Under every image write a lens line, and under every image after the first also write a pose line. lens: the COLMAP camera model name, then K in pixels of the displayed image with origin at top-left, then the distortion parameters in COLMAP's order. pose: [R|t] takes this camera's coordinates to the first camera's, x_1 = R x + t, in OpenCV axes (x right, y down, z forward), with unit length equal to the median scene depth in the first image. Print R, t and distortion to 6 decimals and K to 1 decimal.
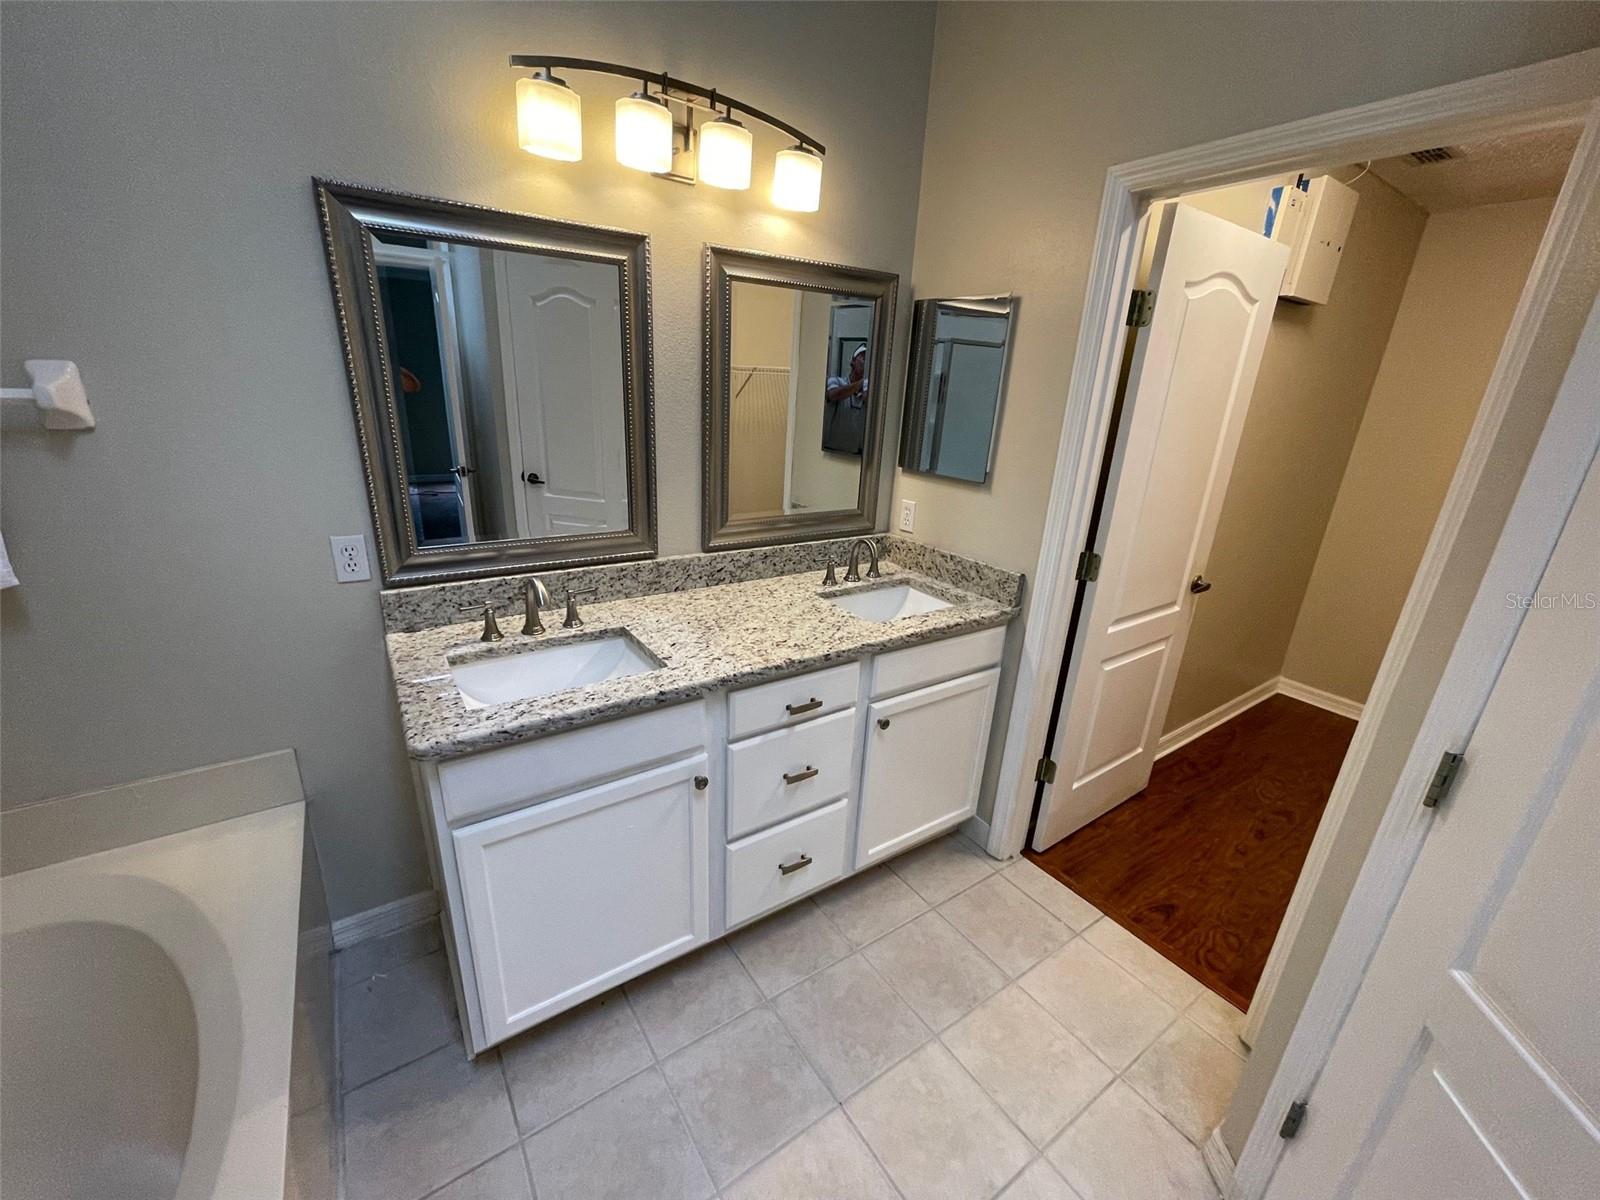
lens RADIAL K [[642.9, 0, 792.6], [0, 642.9, 607.1], [0, 0, 1]] dist [-0.001238, -0.001391]
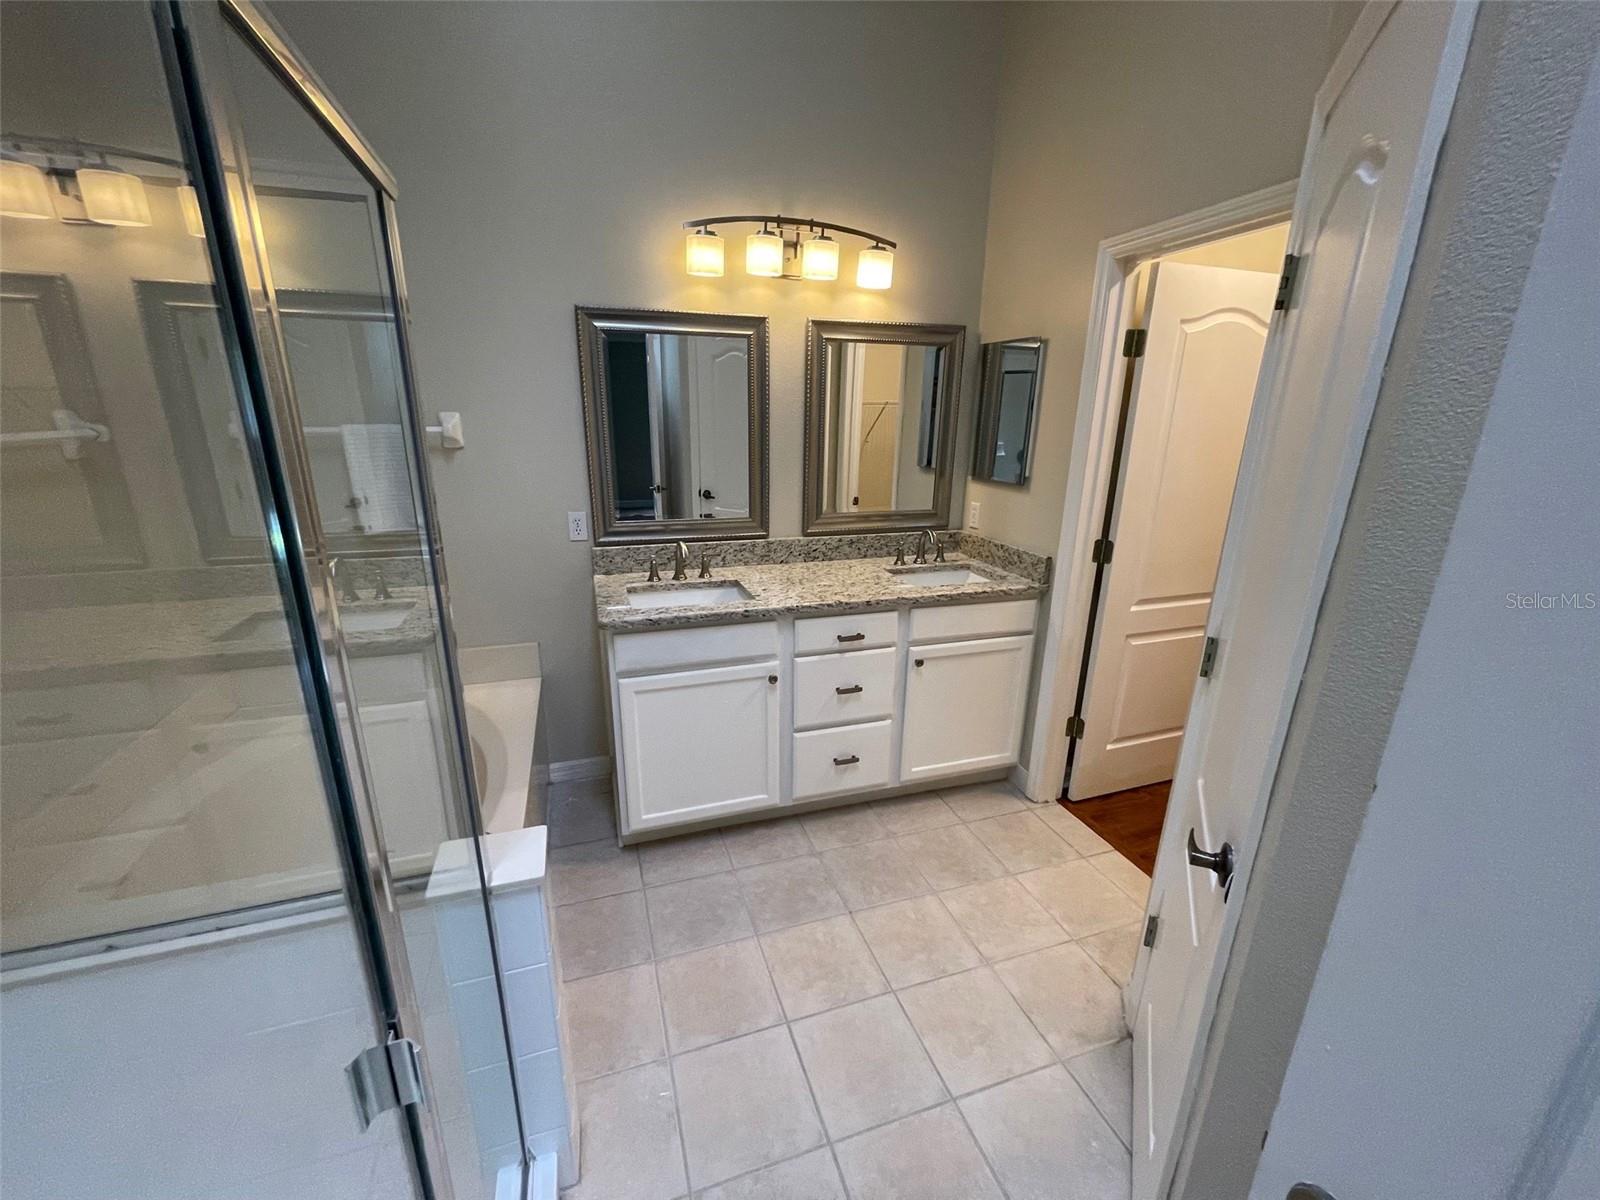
lens RADIAL K [[642.9, 0, 792.6], [0, 642.9, 607.1], [0, 0, 1]] dist [-0.001238, -0.001391]
pose [[0.960857, 0.047272, -0.272982, 0.257884], [-0.060791, 0.997297, -0.041273, 0.143849], [0.270293, 0.056253, 0.961133, -0.363093]]
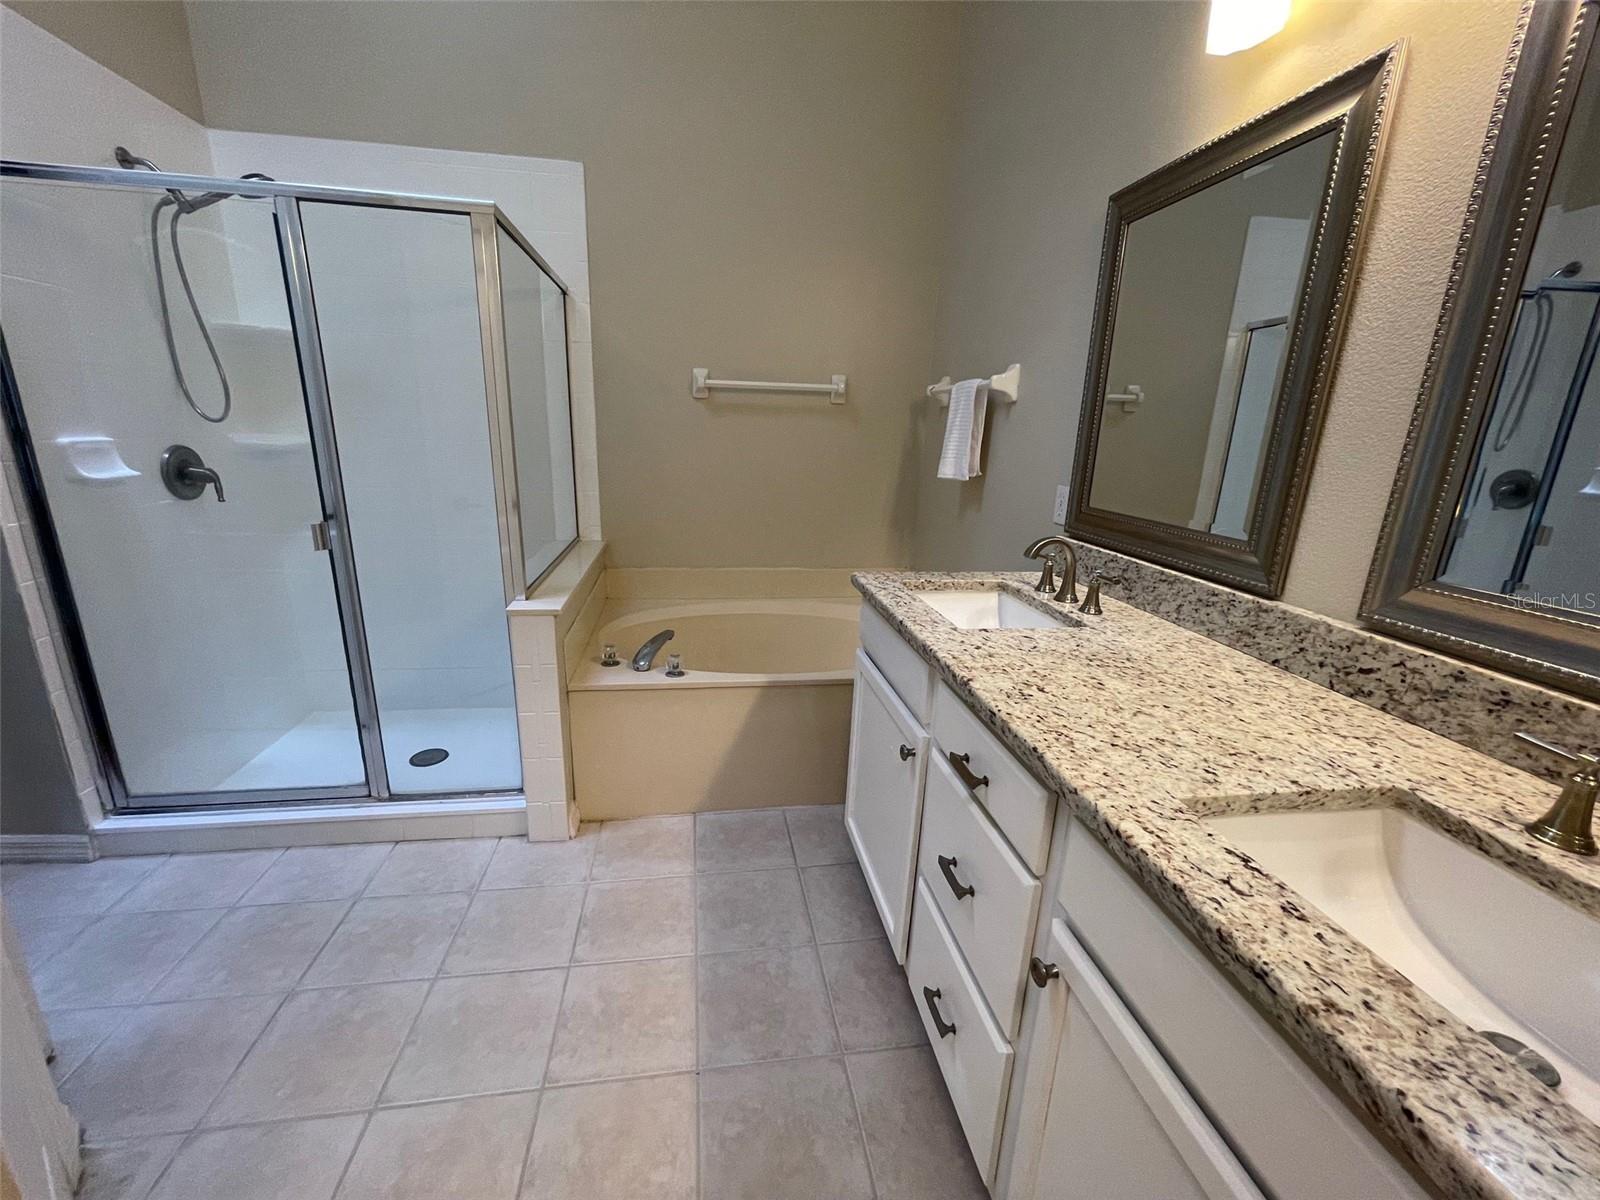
lens RADIAL K [[642.9, 0, 792.6], [0, 642.9, 607.1], [0, 0, 1]] dist [-0.001238, -0.001391]
pose [[-0.430701, 0.186629, -0.882987, 0.590482], [-0.349444, 0.867581, 0.353824, -0.142921], [0.832097, 0.460947, -0.308452, 0.915727]]
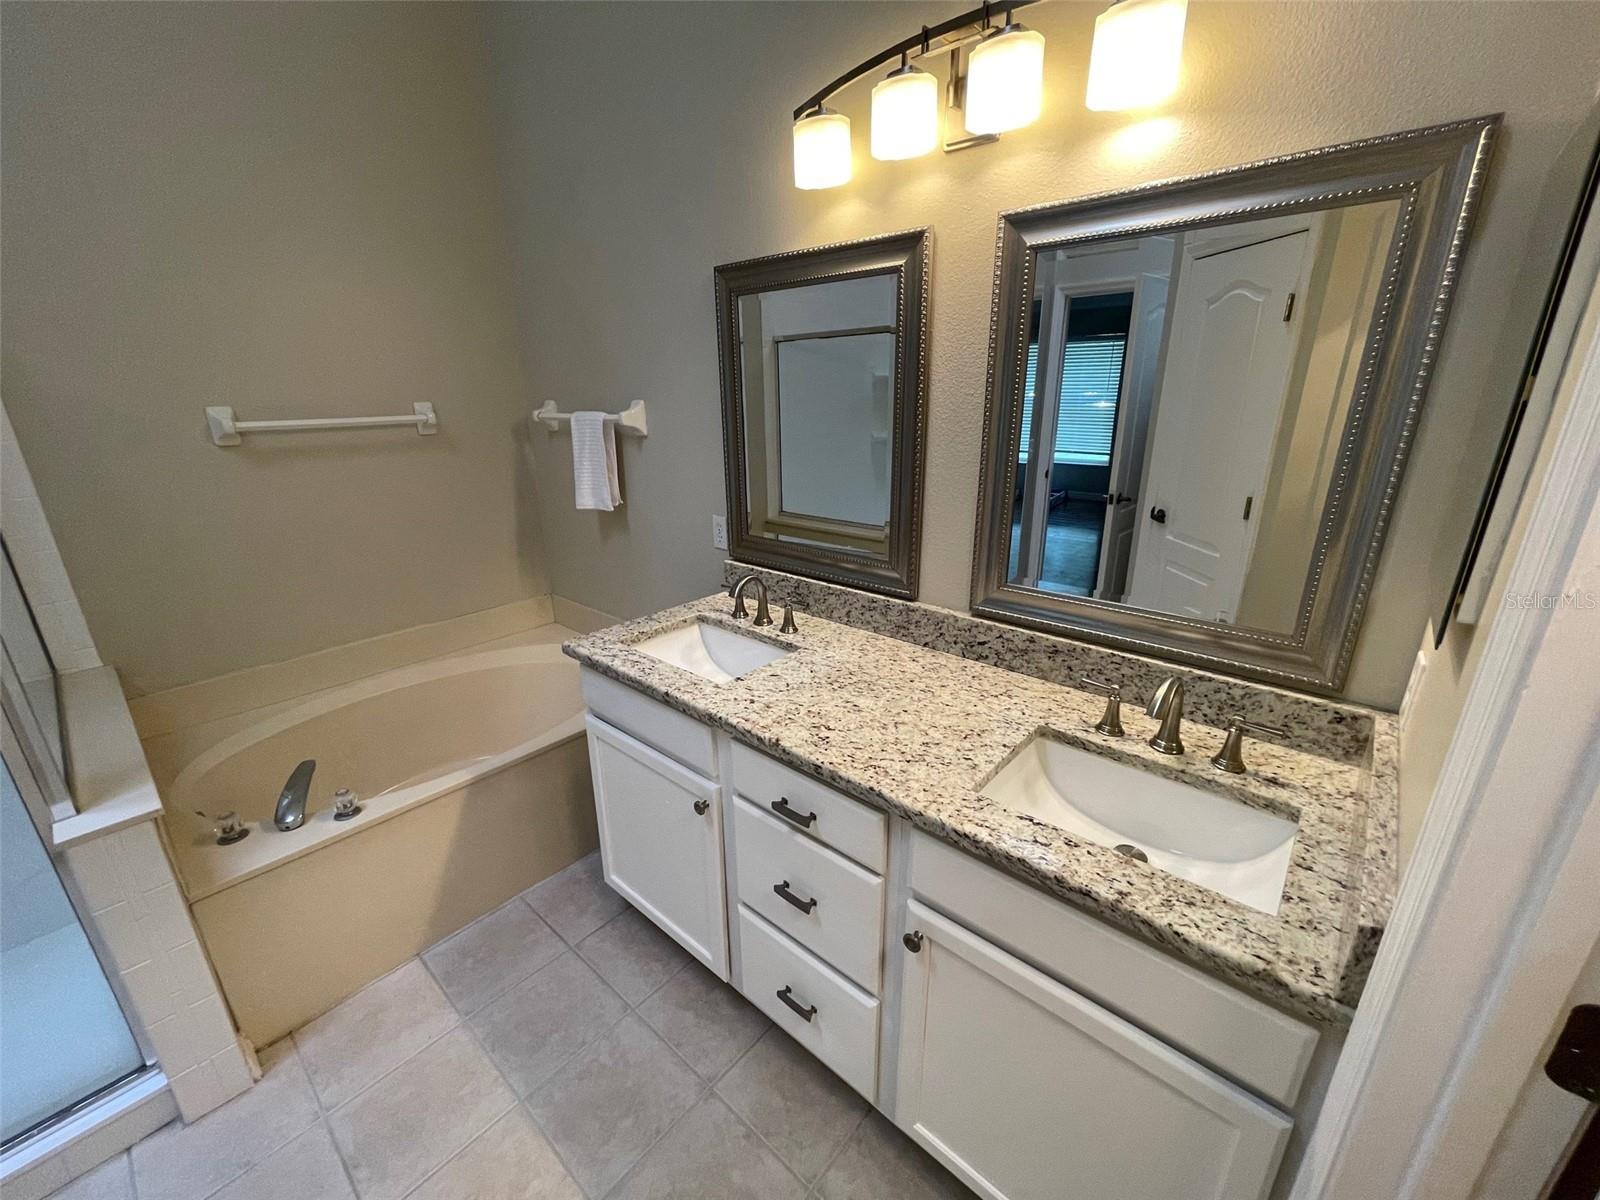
lens RADIAL K [[642.9, 0, 792.6], [0, 642.9, 607.1], [0, 0, 1]] dist [-0.001238, -0.001391]
pose [[0.244699, 0.264570, -0.932805, 0.628459], [-0.300180, 0.935458, 0.186578, -0.204706], [0.921962, 0.234354, 0.308324, 0.659555]]
